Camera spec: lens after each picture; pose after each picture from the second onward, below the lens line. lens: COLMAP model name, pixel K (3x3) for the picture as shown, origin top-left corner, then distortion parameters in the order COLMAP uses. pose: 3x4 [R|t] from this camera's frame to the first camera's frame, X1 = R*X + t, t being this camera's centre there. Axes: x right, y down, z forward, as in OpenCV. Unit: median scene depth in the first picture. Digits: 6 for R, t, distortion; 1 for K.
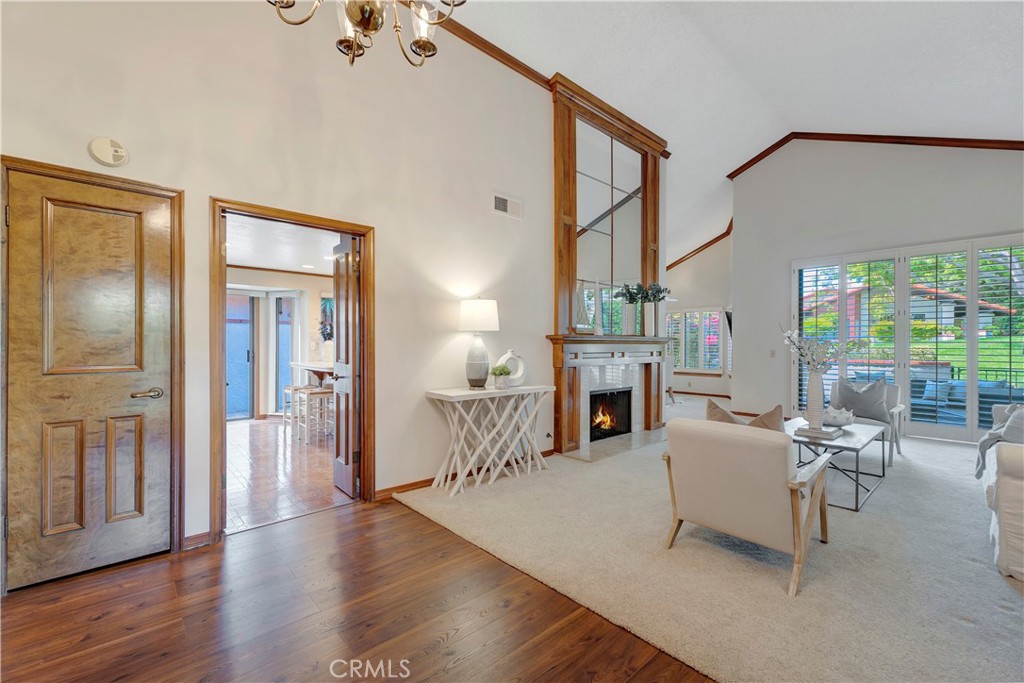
lens RADIAL K [[430.6, 0, 512.0], [0, 430.6, 341.5], [0, 0, 1]] dist [0.001365, -0.000060]
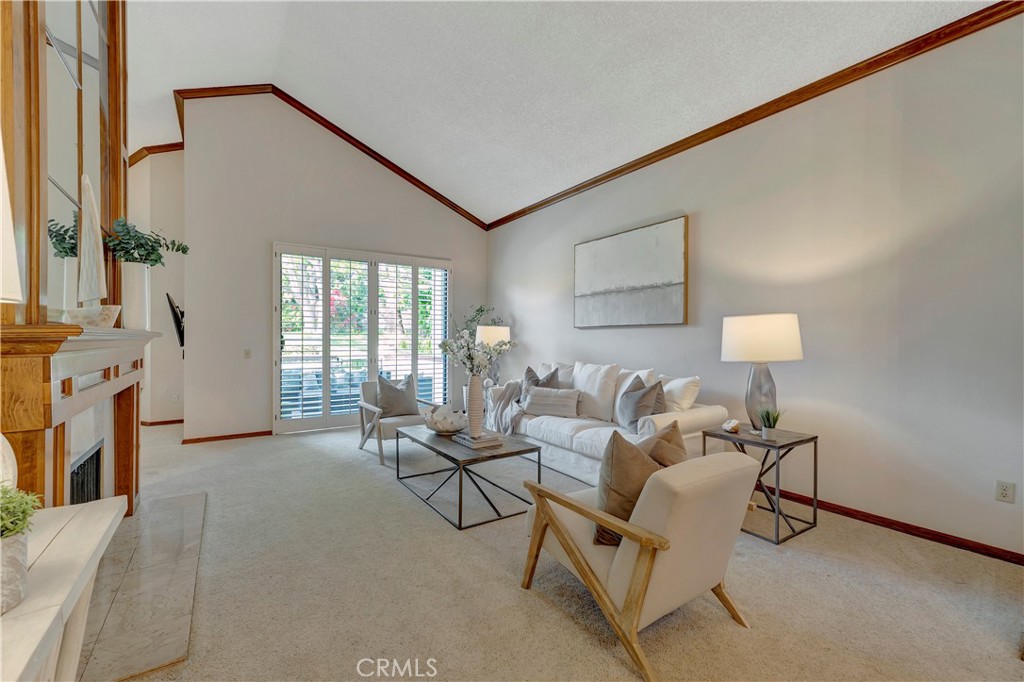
lens RADIAL K [[430.6, 0, 512.0], [0, 430.6, 341.0], [0, 0, 1]] dist [0.001365, -0.000060]
pose [[0.143687, -0.012129, 0.989549, -0.135596], [-0.003406, 0.999913, 0.012750, -0.009819], [-0.989617, -0.005203, 0.143633, 0.555522]]
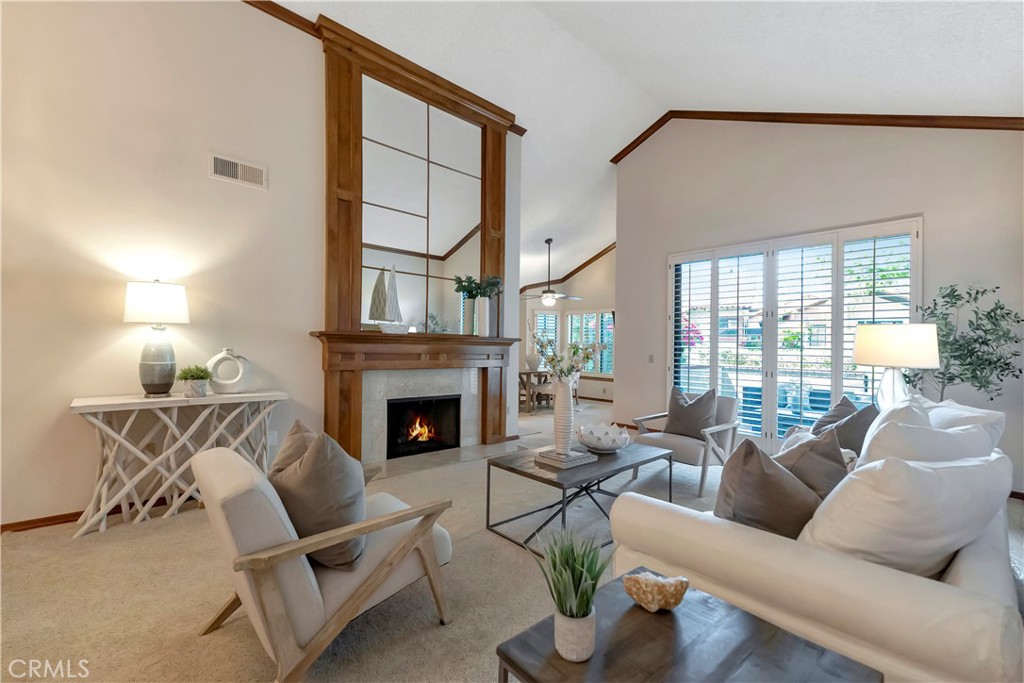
lens RADIAL K [[430.6, 0, 512.0], [0, 430.6, 341.5], [0, 0, 1]] dist [0.001365, -0.000060]
pose [[0.999796, 0.014974, 0.013553, 0.415930], [-0.014897, 0.999872, -0.005753, 0.002975], [-0.013637, 0.005549, 0.999892, 0.150567]]
